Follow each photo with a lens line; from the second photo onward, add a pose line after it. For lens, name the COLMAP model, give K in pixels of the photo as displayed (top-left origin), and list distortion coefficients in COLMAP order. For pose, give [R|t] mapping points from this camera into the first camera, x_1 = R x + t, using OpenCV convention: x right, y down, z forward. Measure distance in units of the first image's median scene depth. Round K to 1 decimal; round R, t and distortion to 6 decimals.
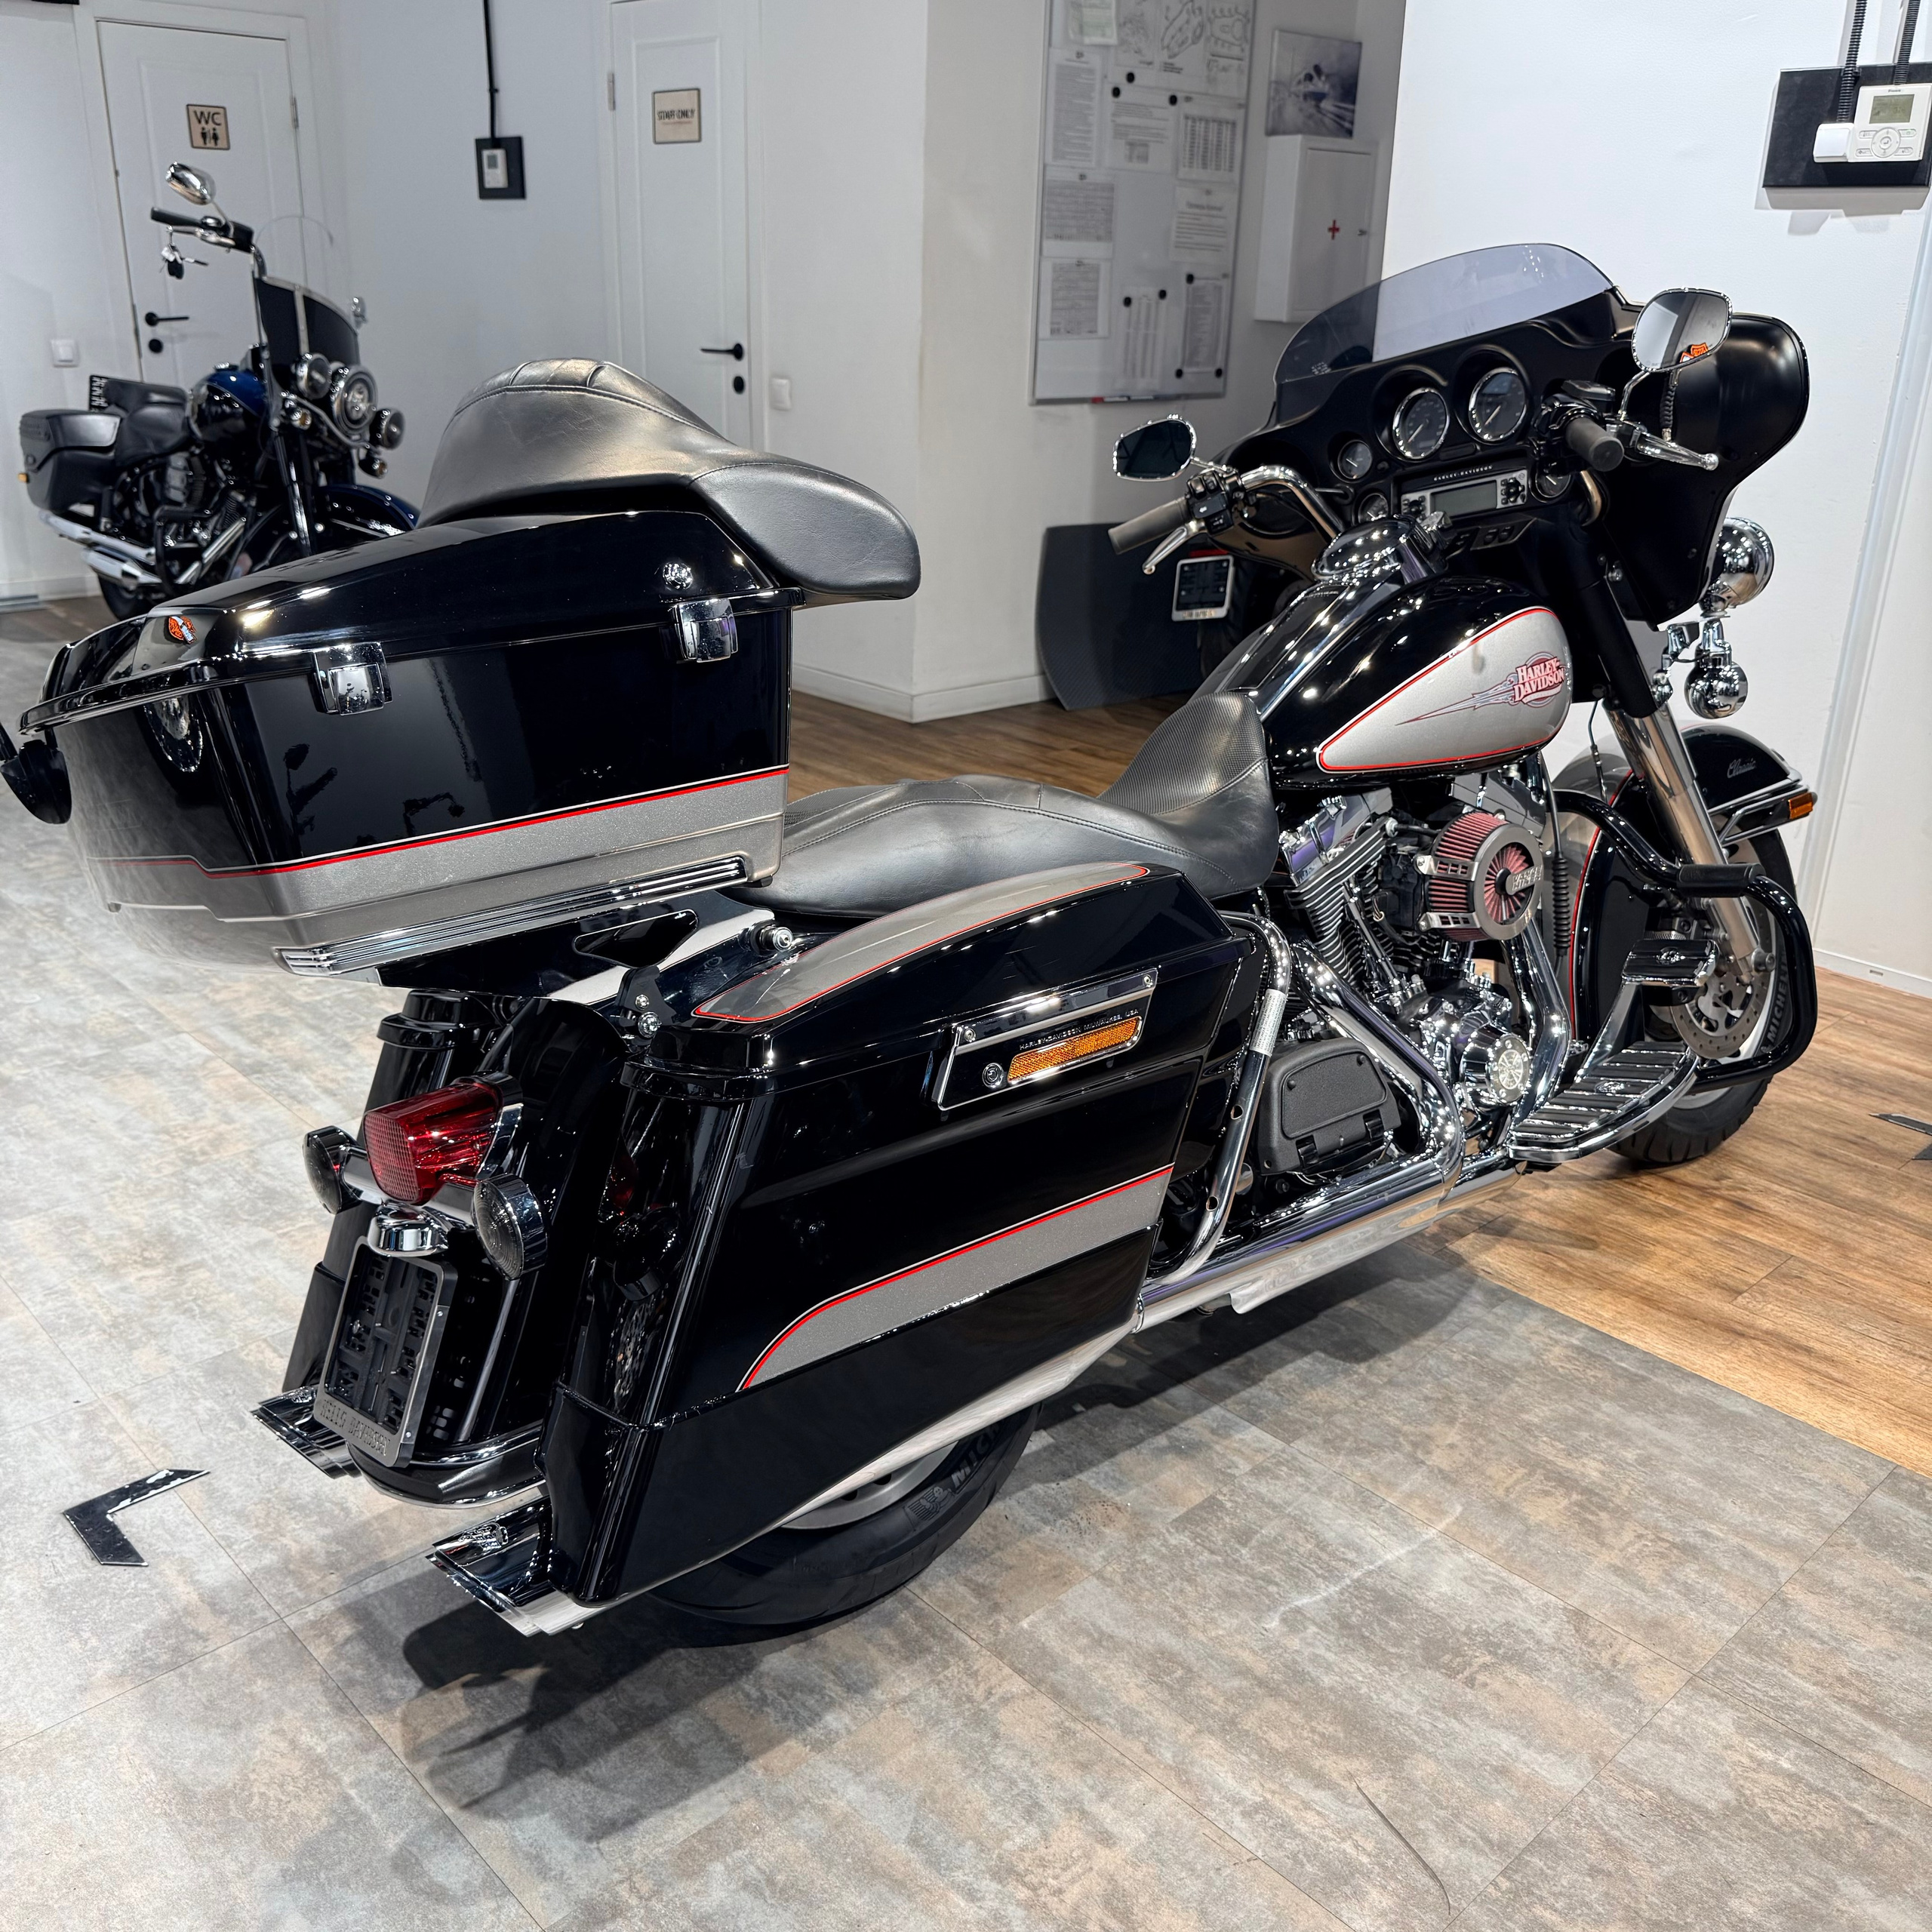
lens RADIAL K [[1822.1, 0, 962.6], [0, 1822.1, 969.1], [0, 0, 1]] dist [0.103103, -0.199413]
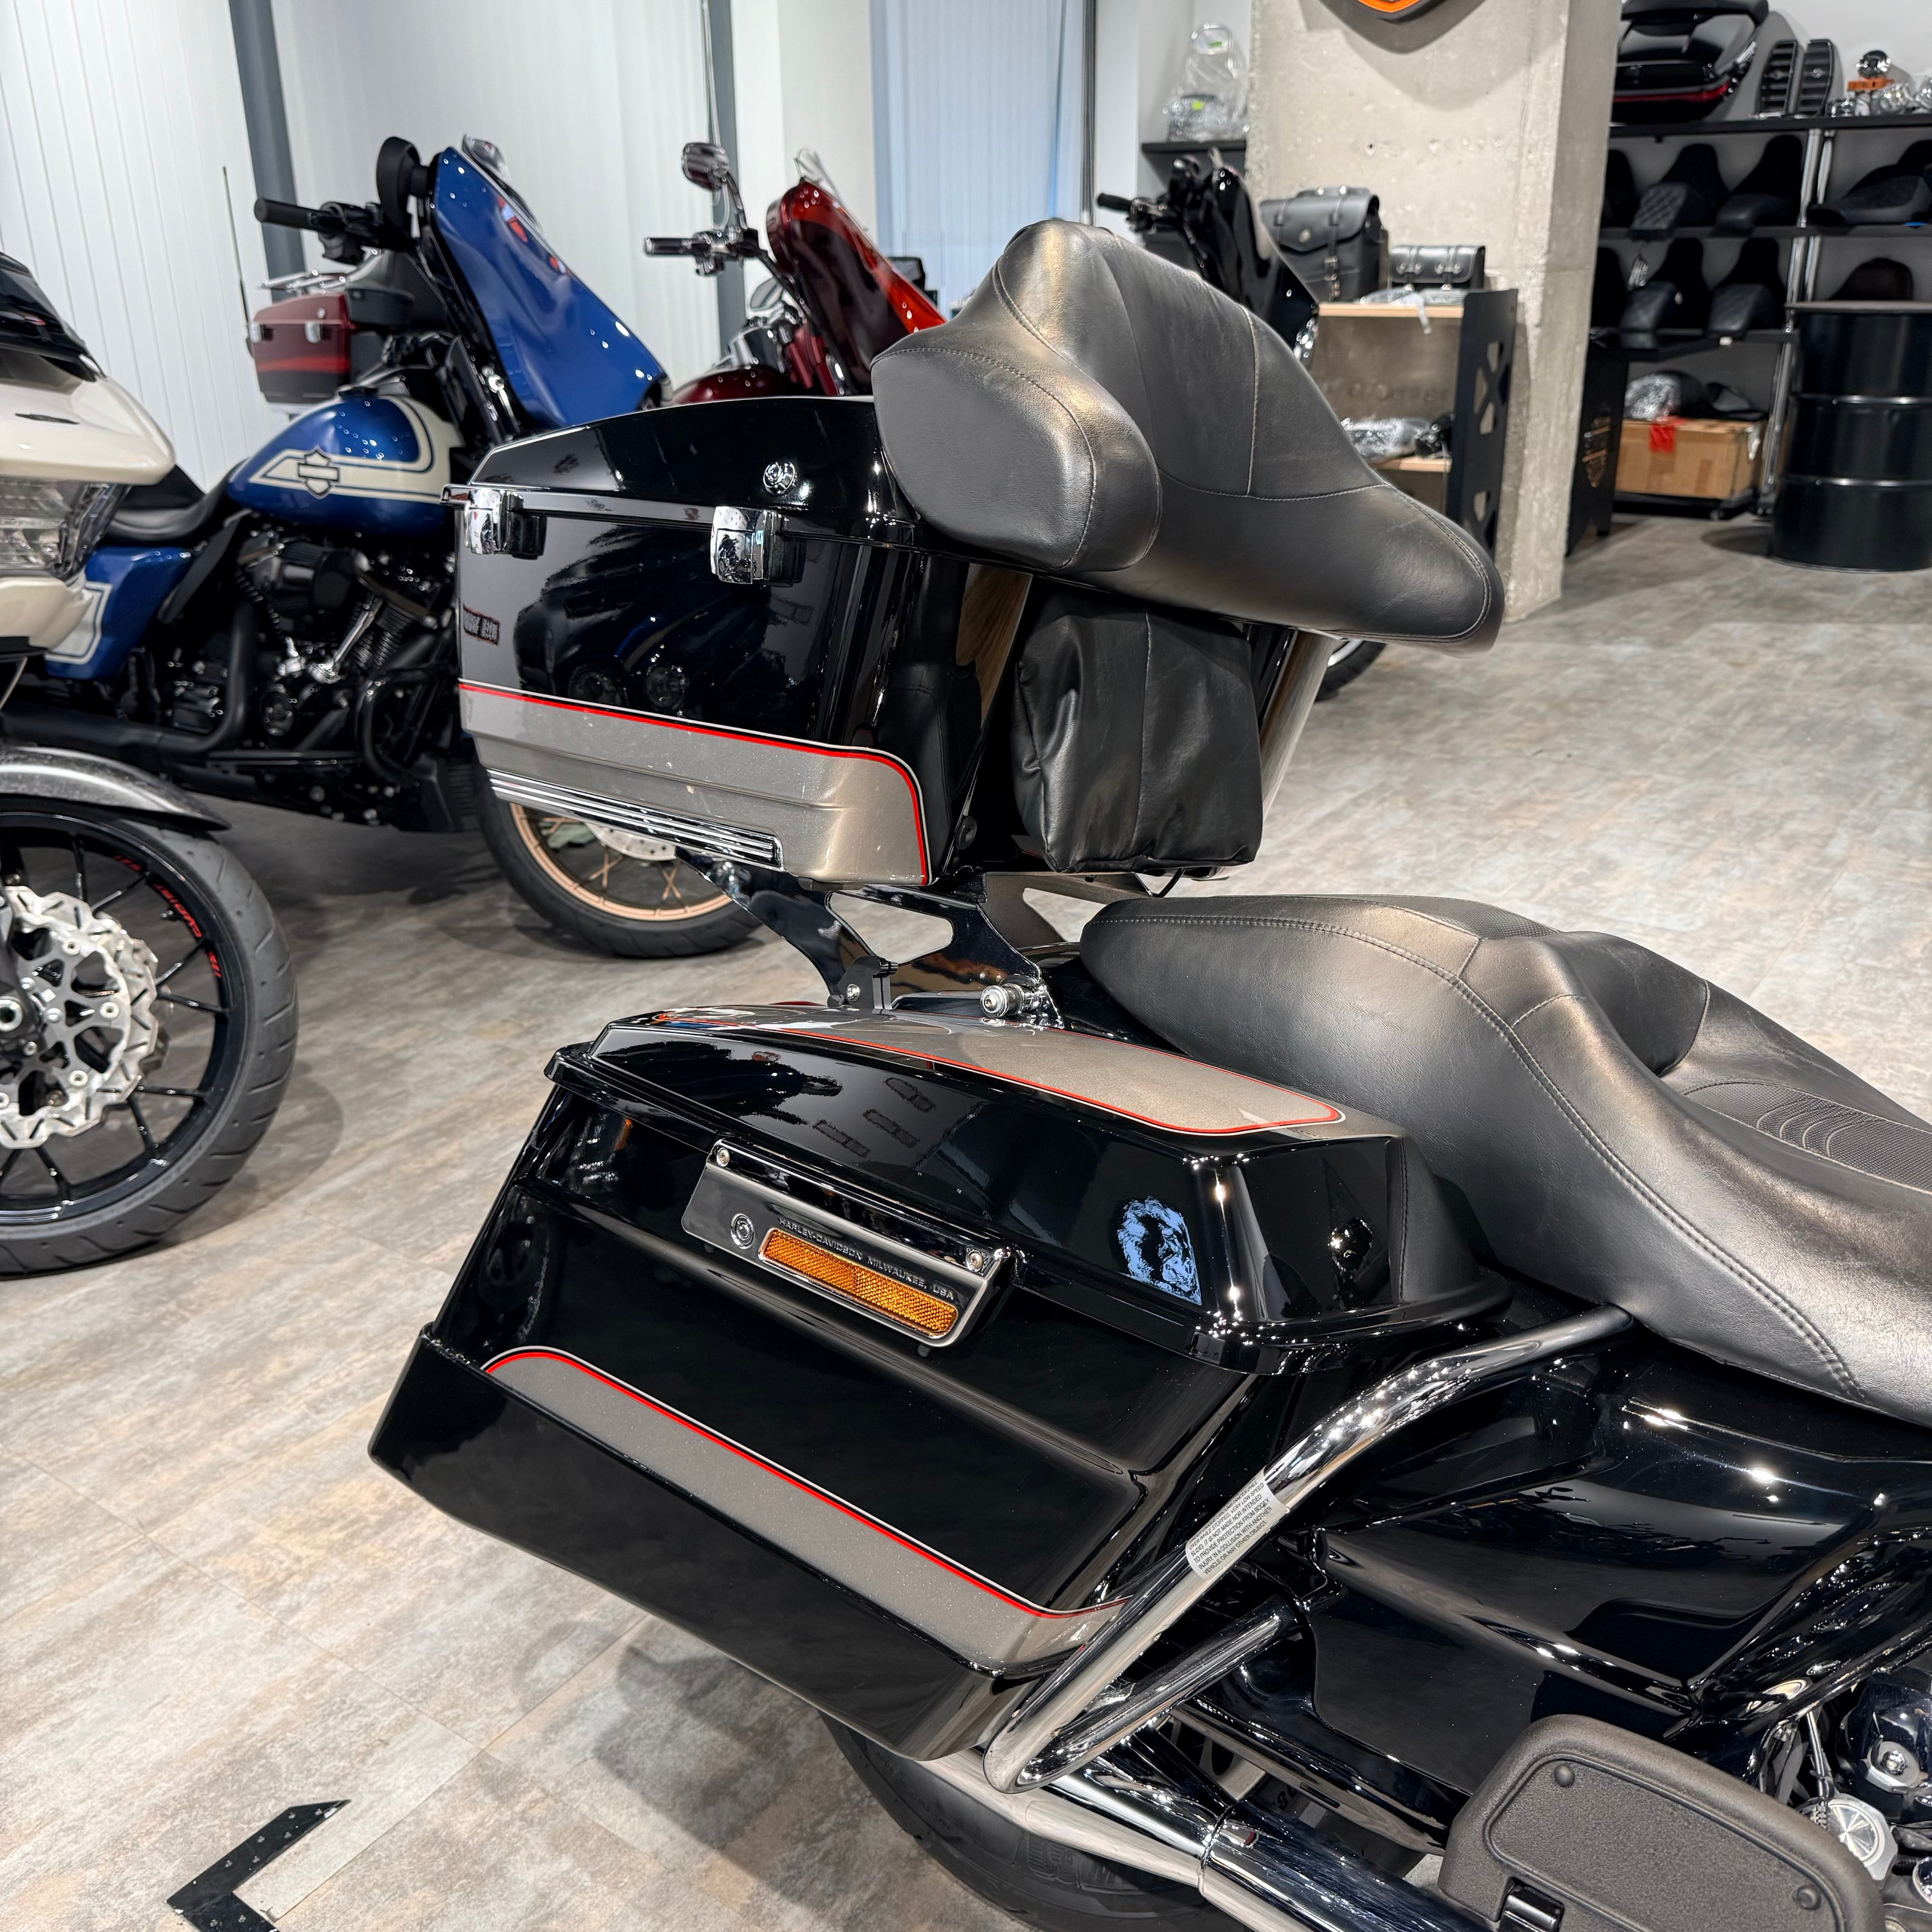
lens RADIAL K [[1816.0, 0, 965.3], [0, 1816.0, 975.5], [0, 0, 1]] dist [0.000935, -0.010587]
pose [[0.203202, 0.346536, -0.915763, 0.360477], [-0.330556, 0.904645, 0.268981, -0.140527], [0.921652, 0.248053, 0.298375, 0.484300]]
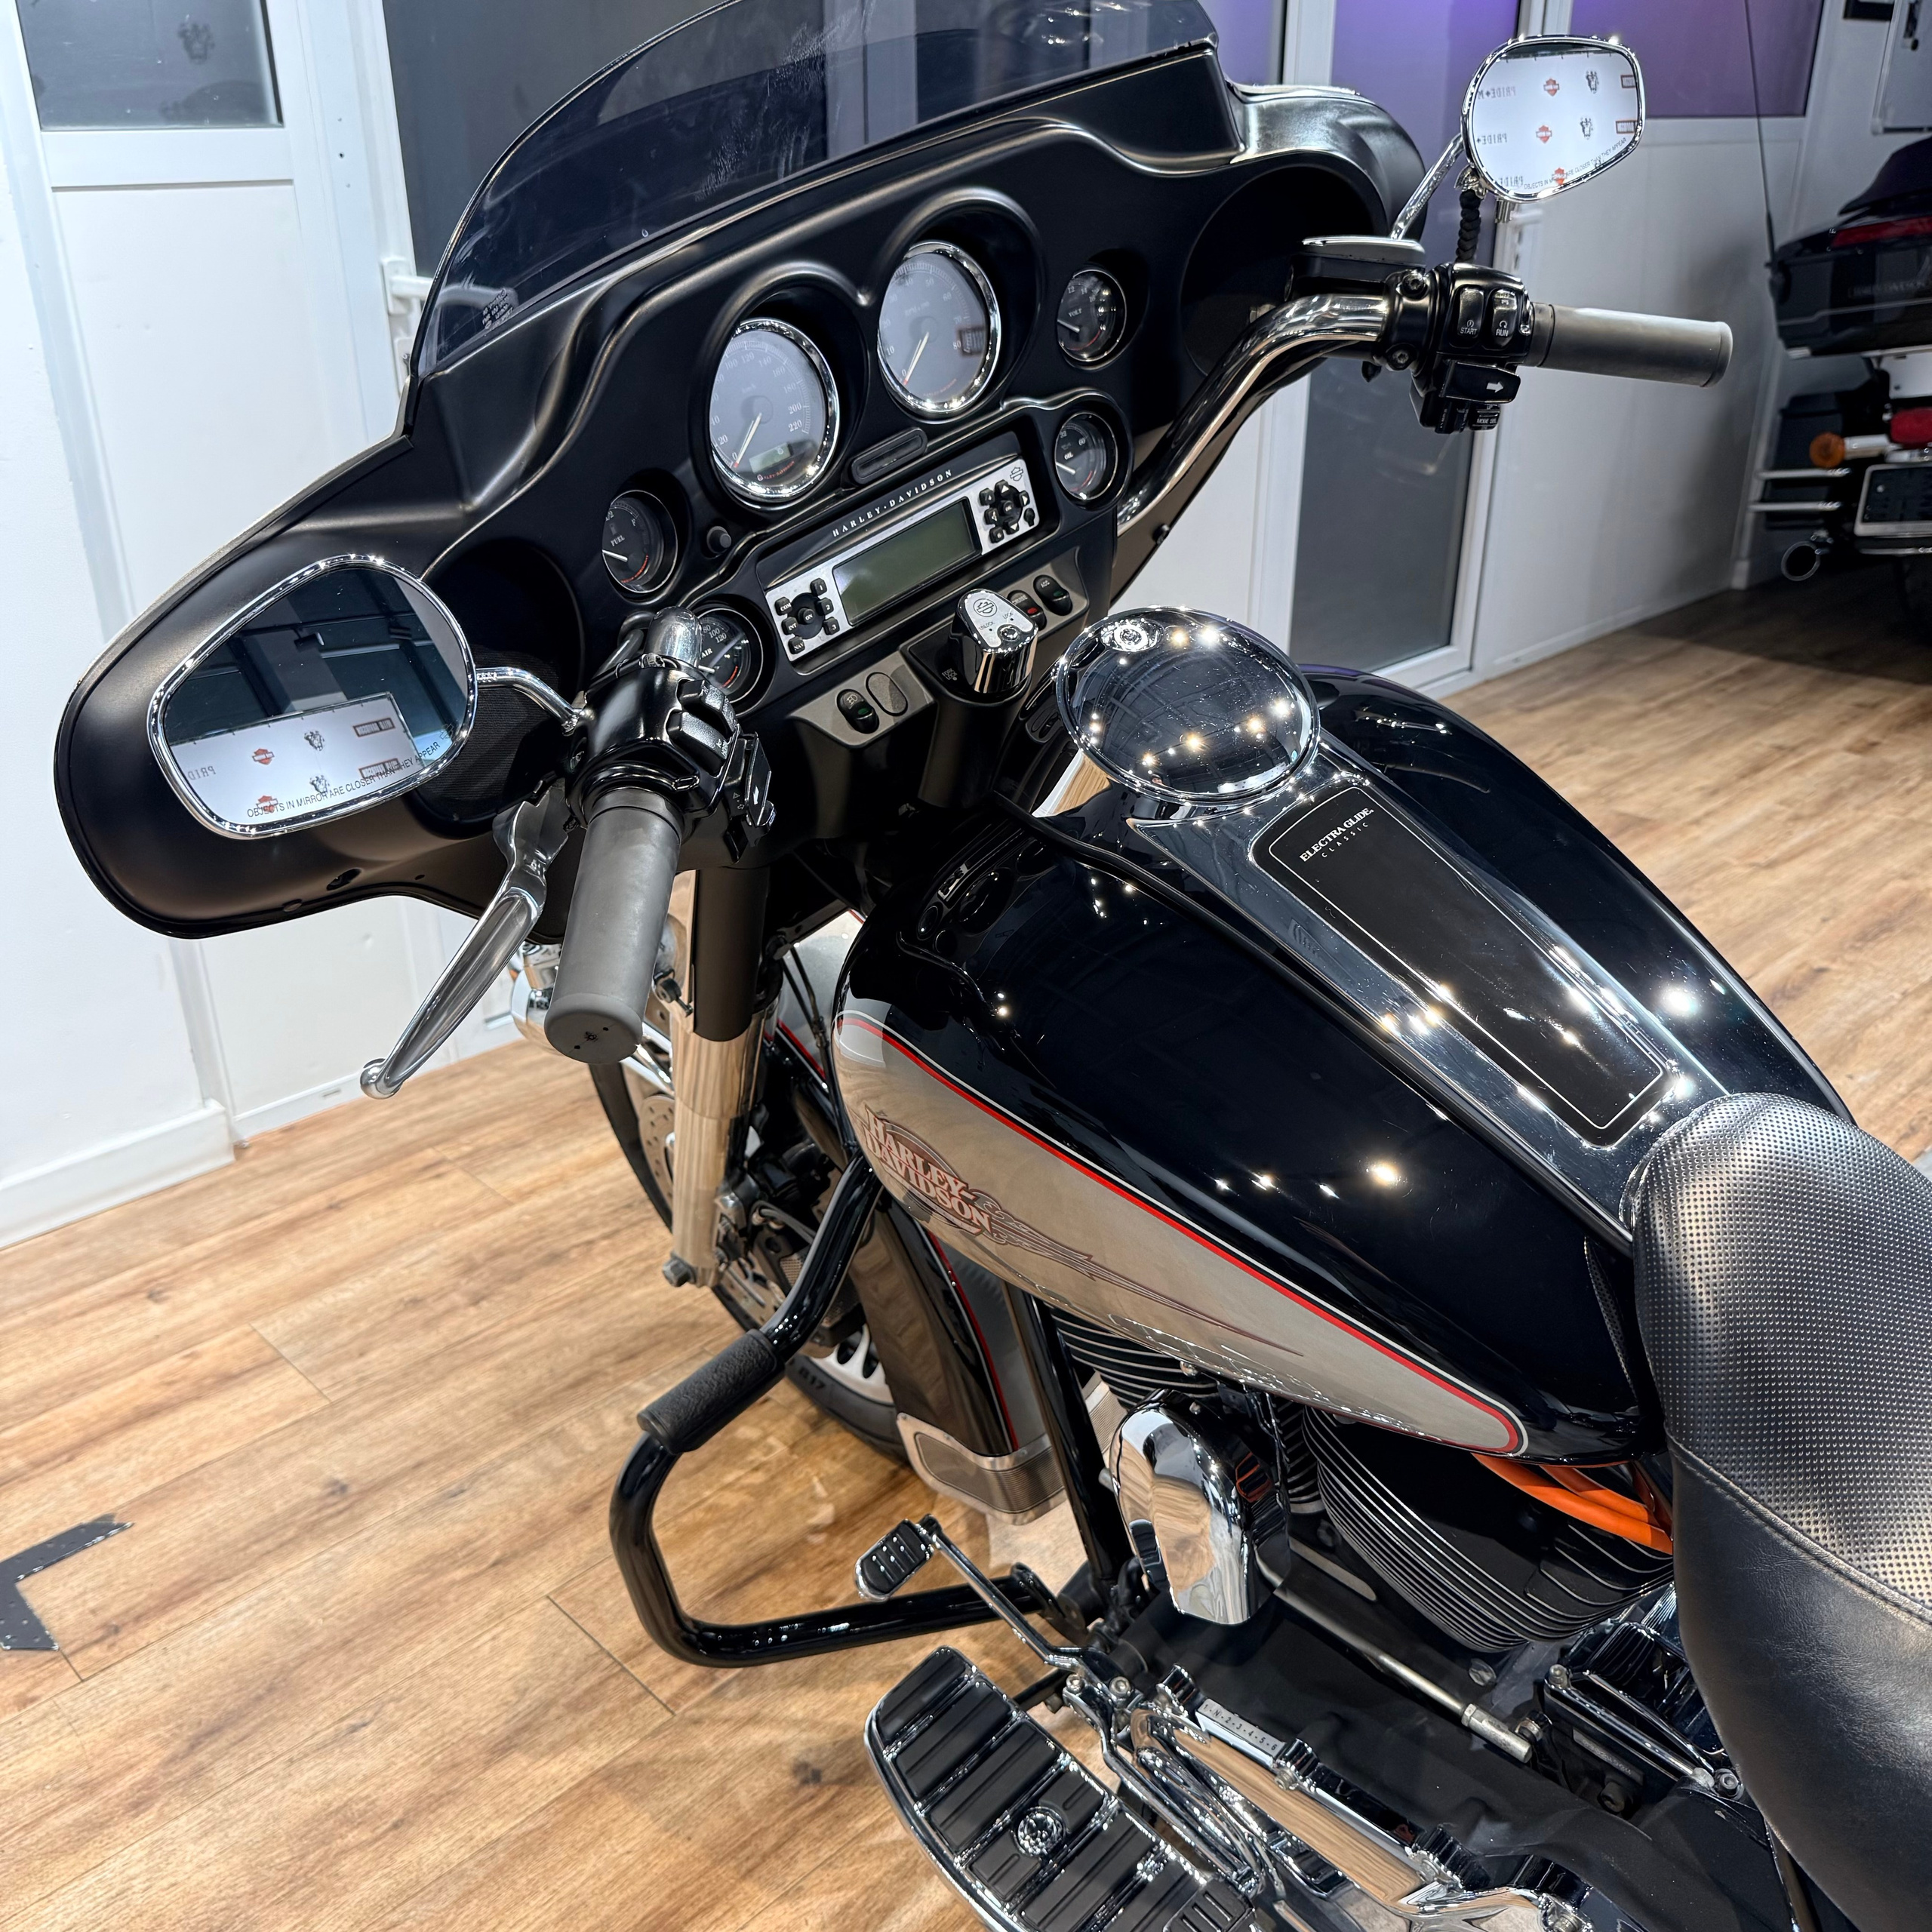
lens RADIAL K [[1792.9, 0, 971.3], [0, 1792.9, 955.2], [0, 0, 1]] dist [0.225856, -0.452906]
pose [[-0.037797, -0.436105, 0.899102, -0.155251], [0.359861, 0.833437, 0.419383, -0.336331], [-0.932240, 0.339403, 0.125436, 0.918037]]
